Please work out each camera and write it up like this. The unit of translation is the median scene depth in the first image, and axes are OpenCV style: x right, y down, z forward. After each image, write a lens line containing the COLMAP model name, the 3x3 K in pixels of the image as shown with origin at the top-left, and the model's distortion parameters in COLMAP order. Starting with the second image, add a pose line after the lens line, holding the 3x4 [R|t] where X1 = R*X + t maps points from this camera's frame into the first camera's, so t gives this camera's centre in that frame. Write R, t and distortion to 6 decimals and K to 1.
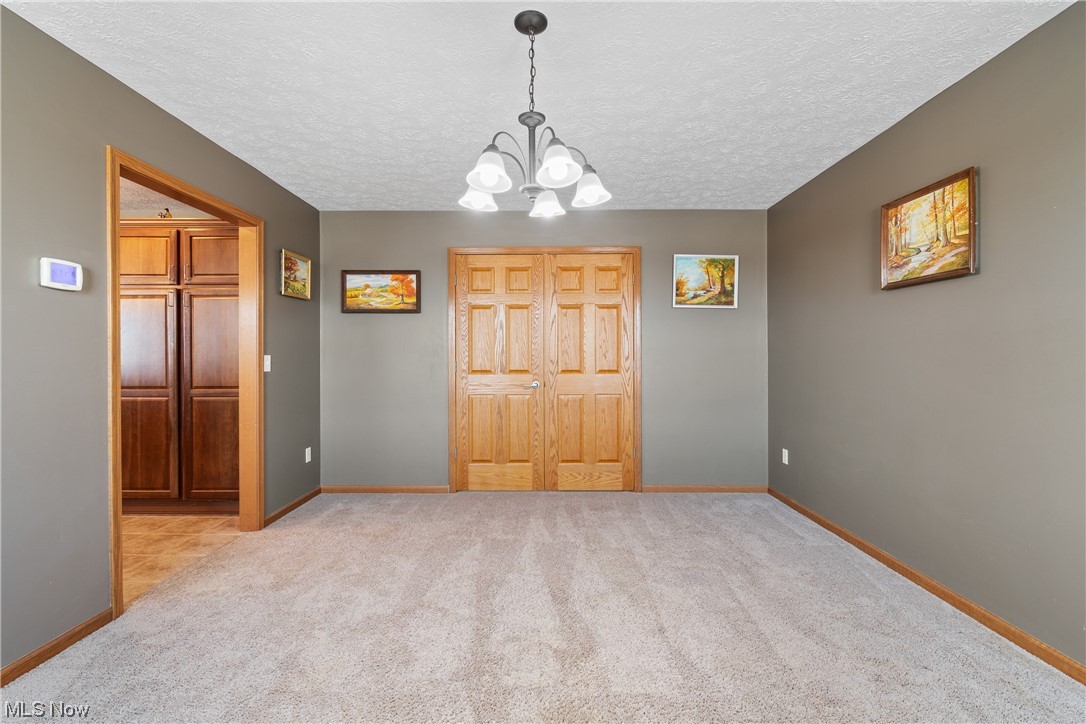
lens RADIAL K [[479.9, 0, 541.4], [0, 479.9, 354.9], [0, 0, 1]] dist [-0.001115, -0.000001]
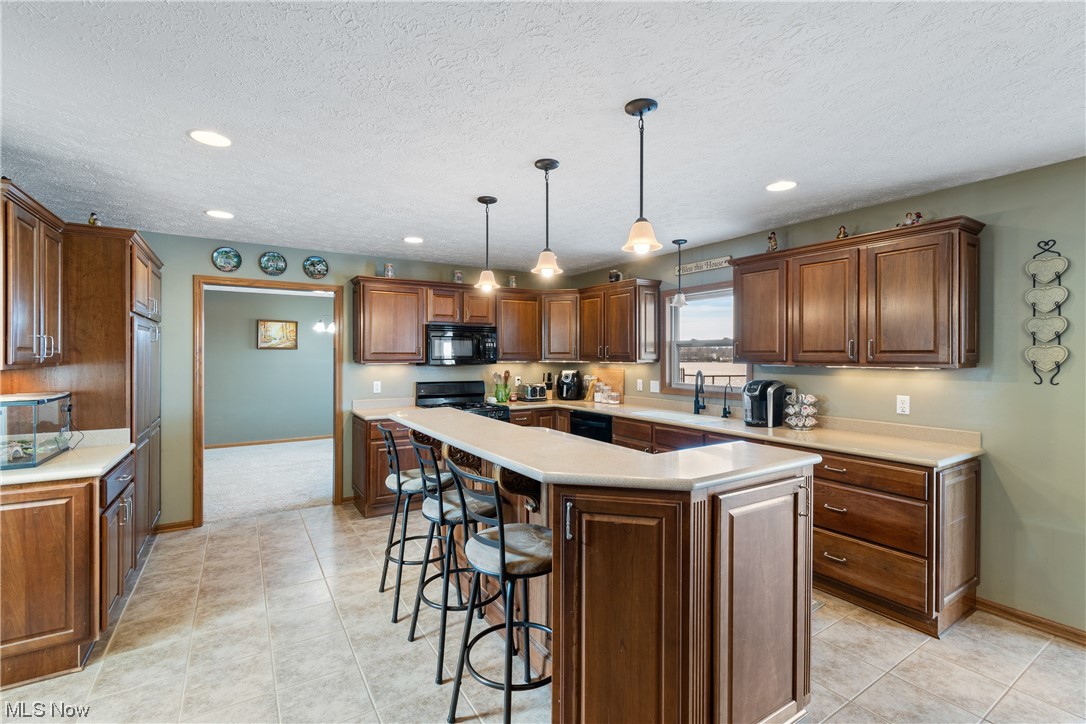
lens RADIAL K [[479.9, 0, 541.4], [0, 479.9, 354.9], [0, 0, 1]] dist [-0.001115, -0.000001]
pose [[-0.530586, 0.001377, 0.847630, -2.148795], [-0.003190, 0.999988, -0.003621, -0.080576], [-0.847625, -0.004625, -0.530575, 0.907503]]
